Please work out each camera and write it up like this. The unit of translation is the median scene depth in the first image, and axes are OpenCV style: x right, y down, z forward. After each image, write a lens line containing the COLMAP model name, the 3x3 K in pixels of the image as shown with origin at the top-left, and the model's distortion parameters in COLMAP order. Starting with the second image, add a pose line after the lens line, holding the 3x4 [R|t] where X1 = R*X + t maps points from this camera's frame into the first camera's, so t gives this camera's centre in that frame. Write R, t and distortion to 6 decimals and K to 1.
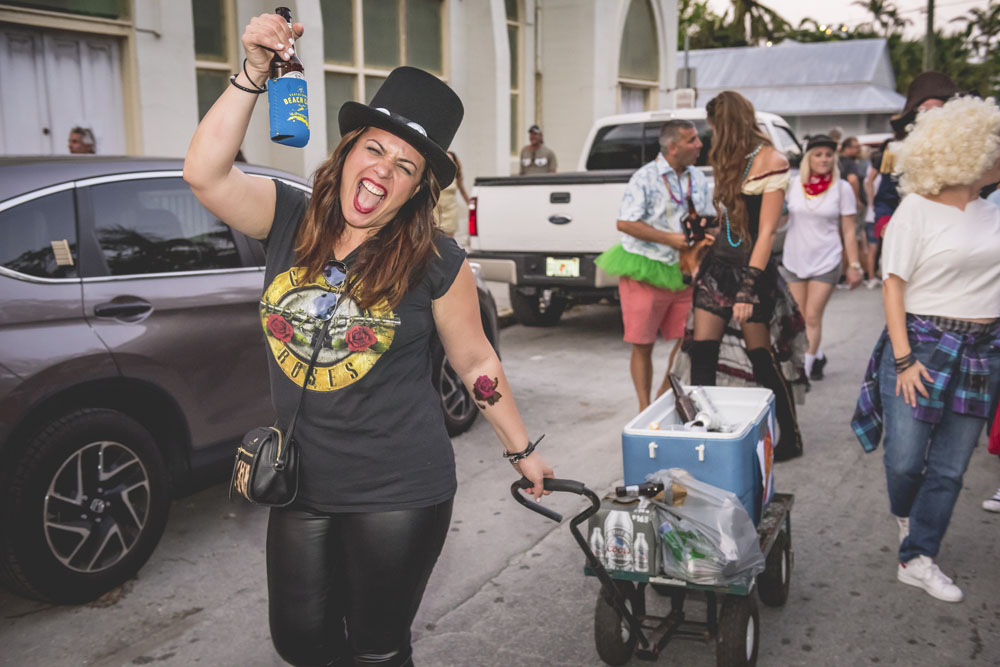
lens RADIAL K [[1095.0, 0, 500.0], [0, 1095.0, 333.5], [0, 0, 1]] dist [0.089079, -0.006964]
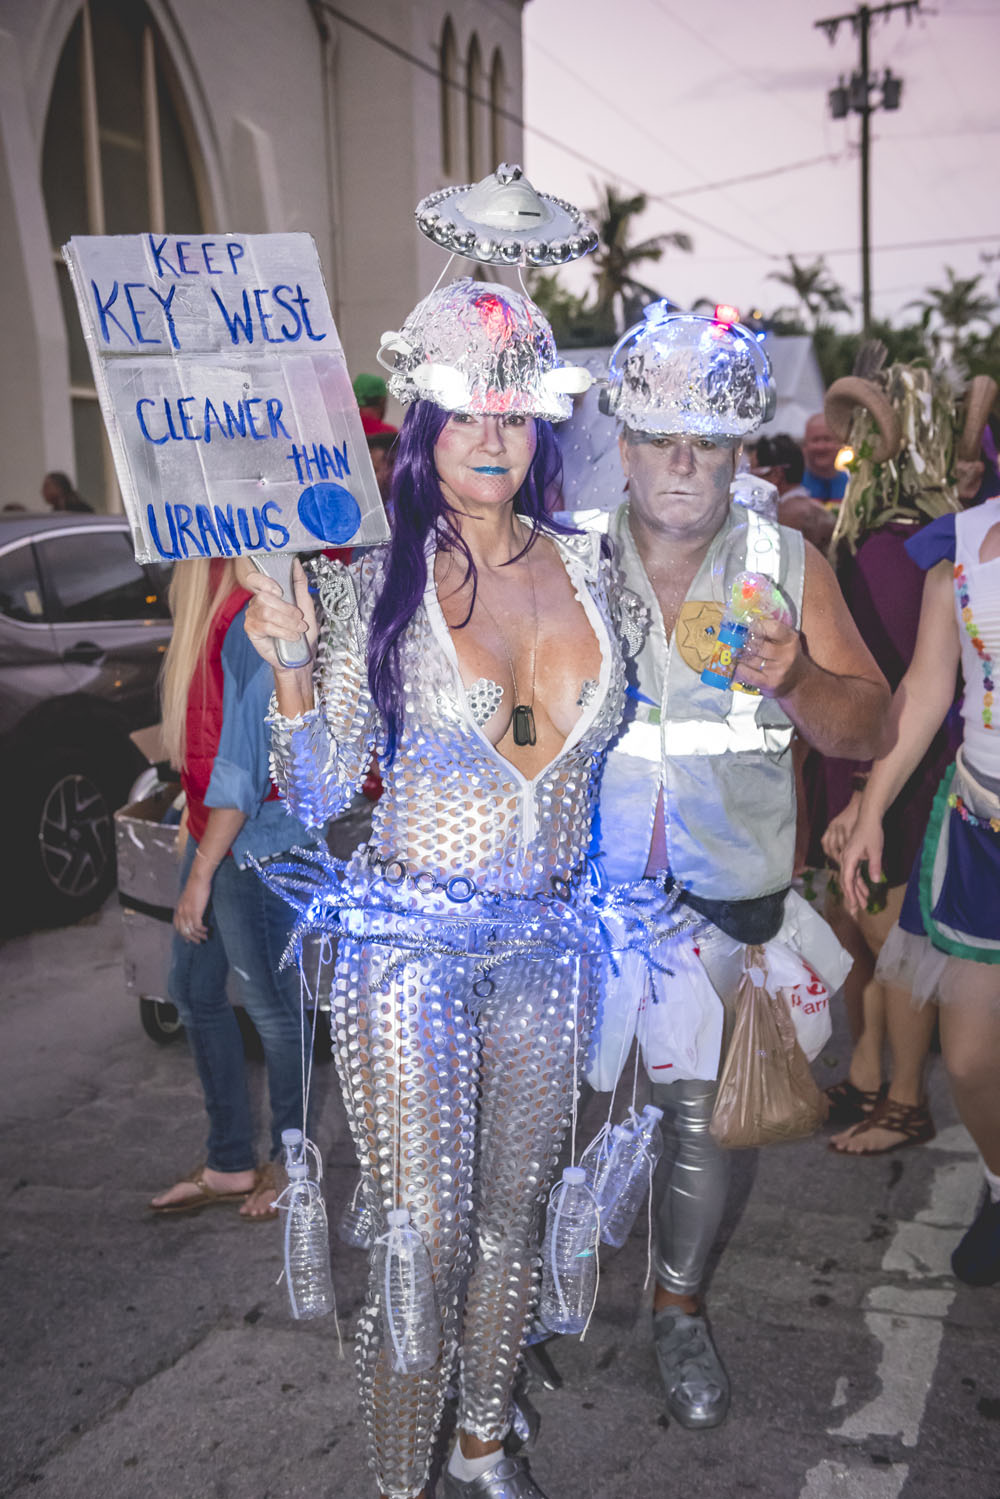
lens RADIAL K [[1761.6, 0, 500.0], [0, 1761.6, 749.5], [0, 0, 1]] dist [0.085062, 0.029508]
pose [[0.988931, -0.039101, 0.143132, -0.021086], [0.042596, 0.998862, -0.021432, 0.013668], [-0.142131, 0.027292, 0.989472, -0.082382]]
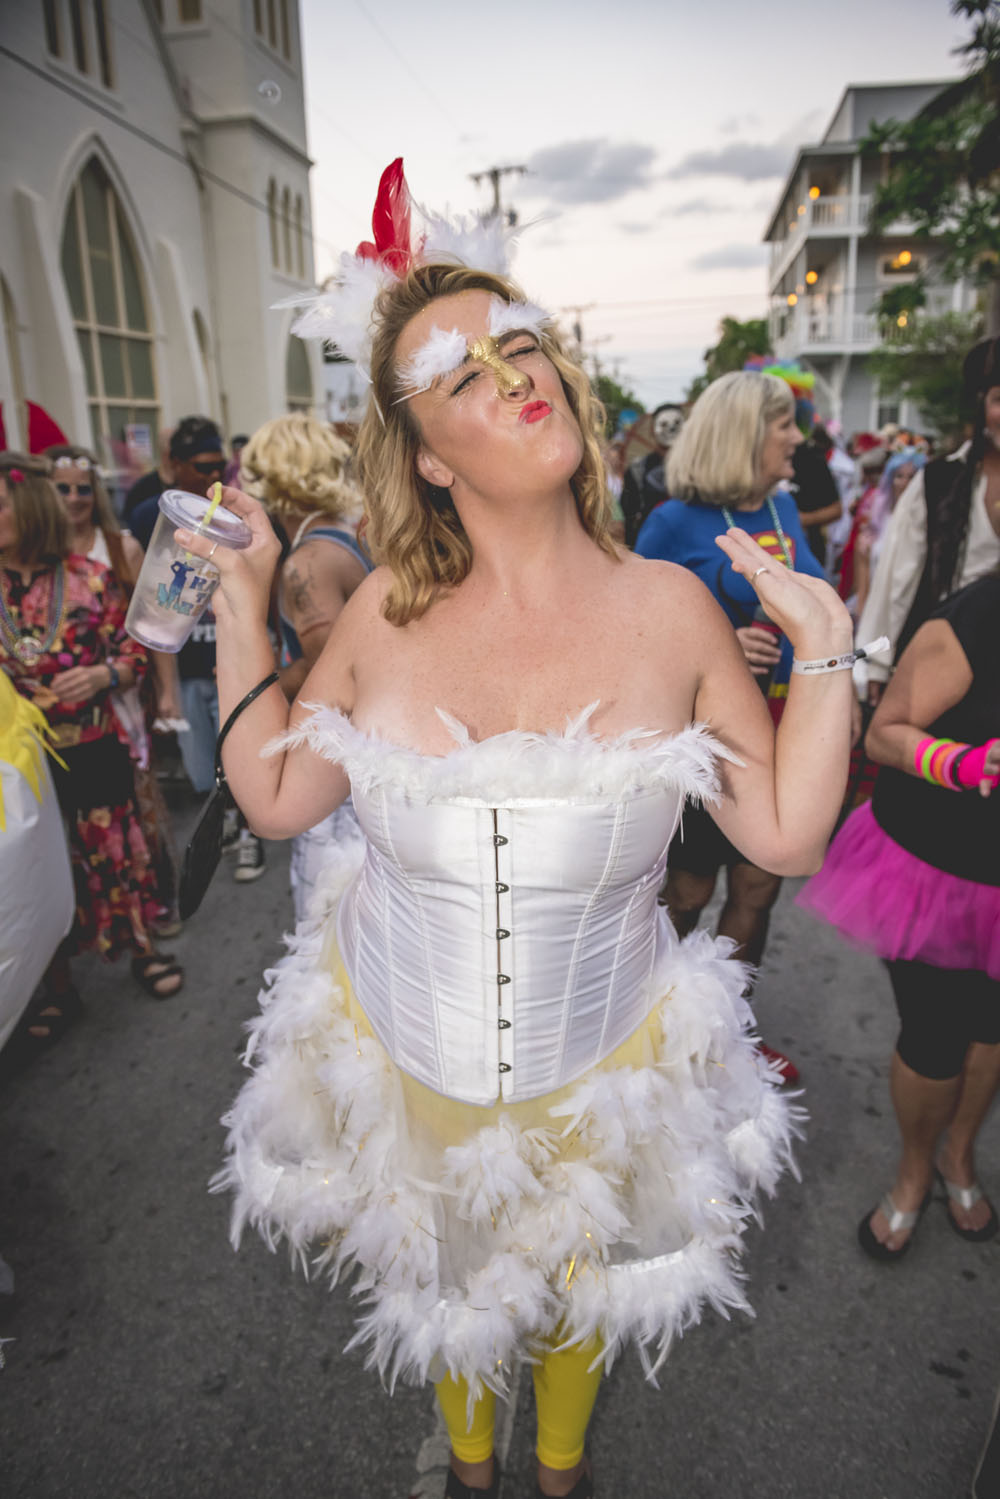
lens RADIAL K [[1061.0, 0, 495.2], [0, 1061.0, 751.3], [0, 0, 1]] dist [-0.035352, -0.007323]
pose [[0.938856, -0.120872, 0.322396, -0.061344], [0.083694, 0.988386, 0.126839, 0.020702], [-0.333984, -0.092101, 0.938068, -0.148098]]
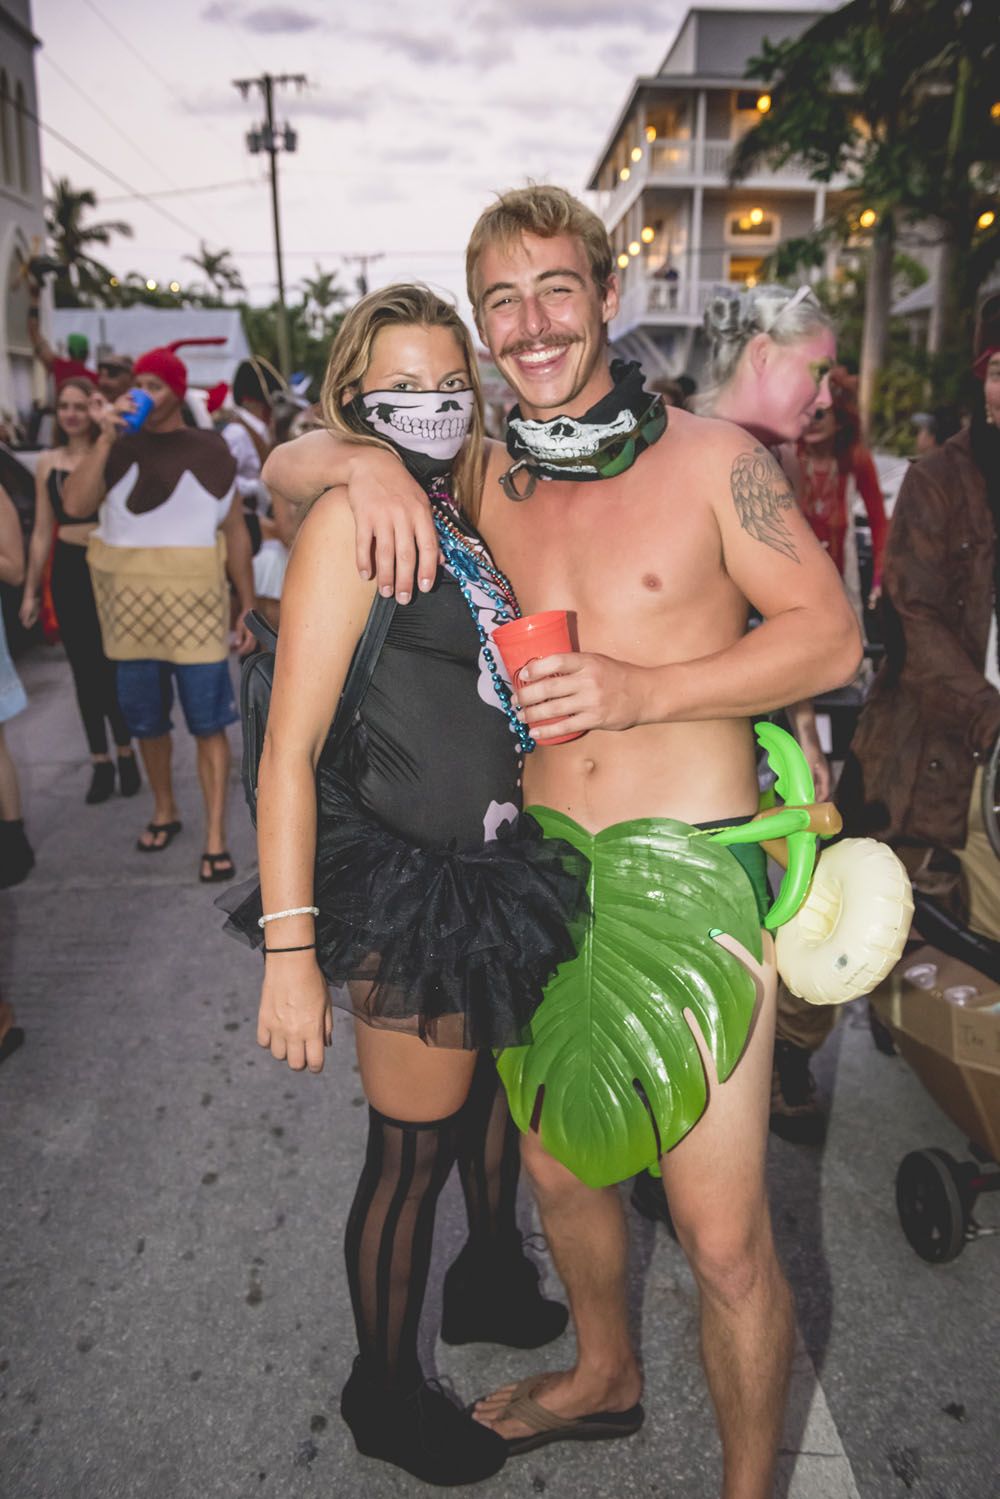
lens RADIAL K [[1299.0, 0, 500.0], [0, 1299.0, 749.5], [0, 0, 1]] dist [-0.000522, -0.001732]
pose [[0.858882, -0.119393, 0.498064, -0.074197], [0.078406, 0.991638, 0.102504, 0.020451], [-0.506137, -0.048988, 0.861060, -0.125492]]
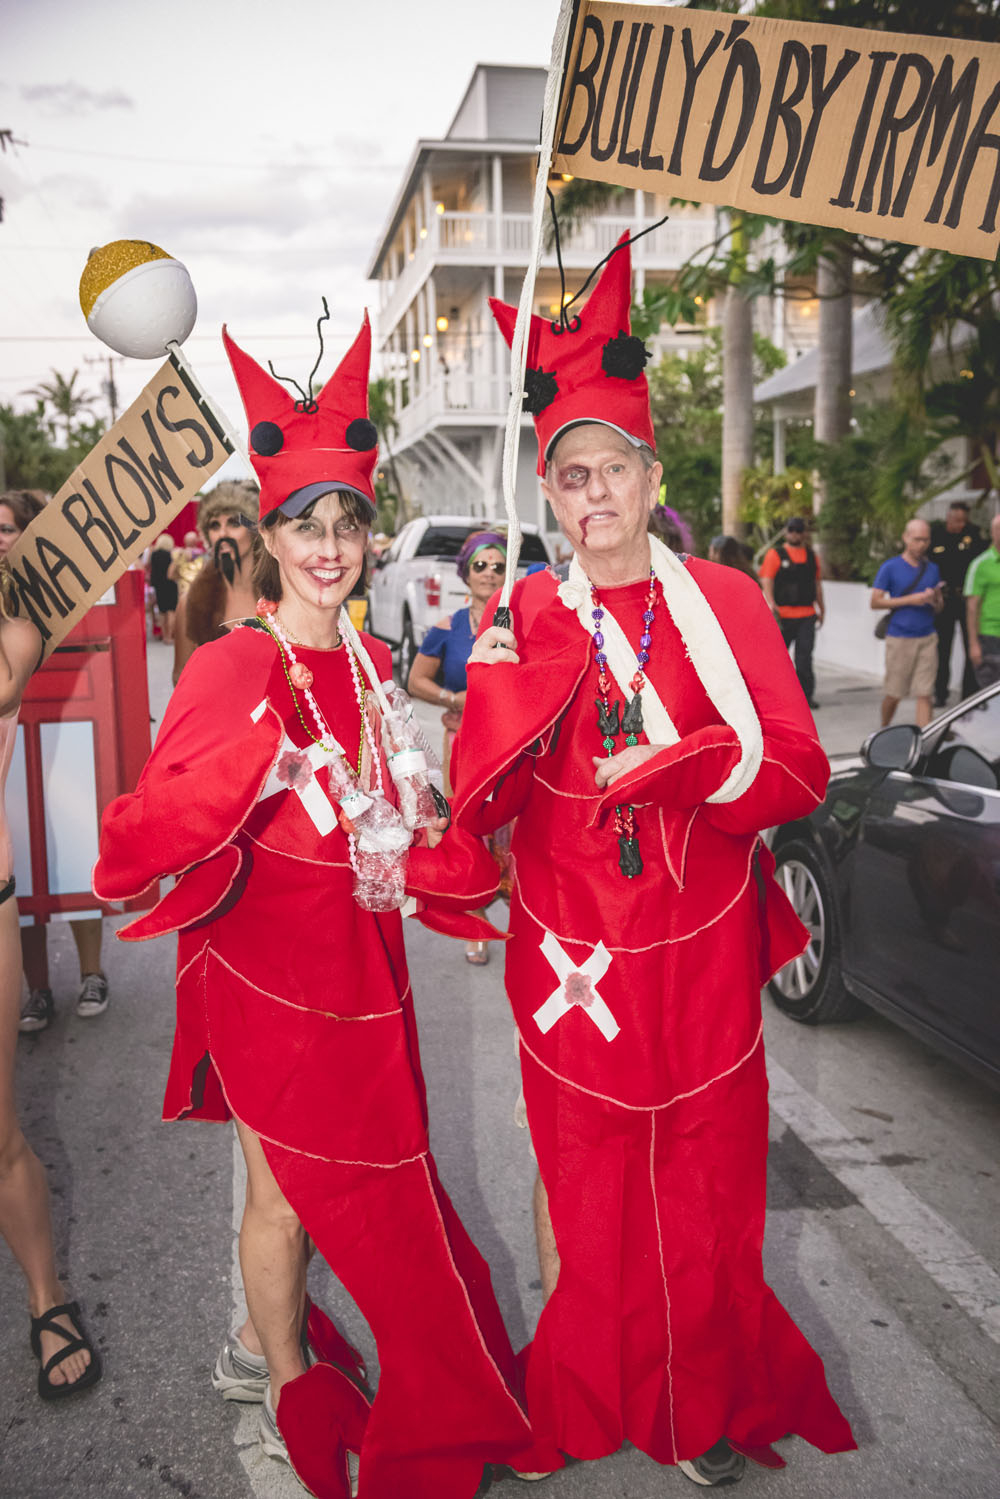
lens RADIAL K [[1438.0, 0, 497.7], [0, 1438.0, 730.0], [0, 0, 1]] dist [0.051148, -0.001716]
pose [[0.778437, -0.098060, 0.620016, -0.004589], [0.123781, 0.992308, 0.001532, 0.003162], [-0.615398, 0.075554, 0.784587, -0.032278]]
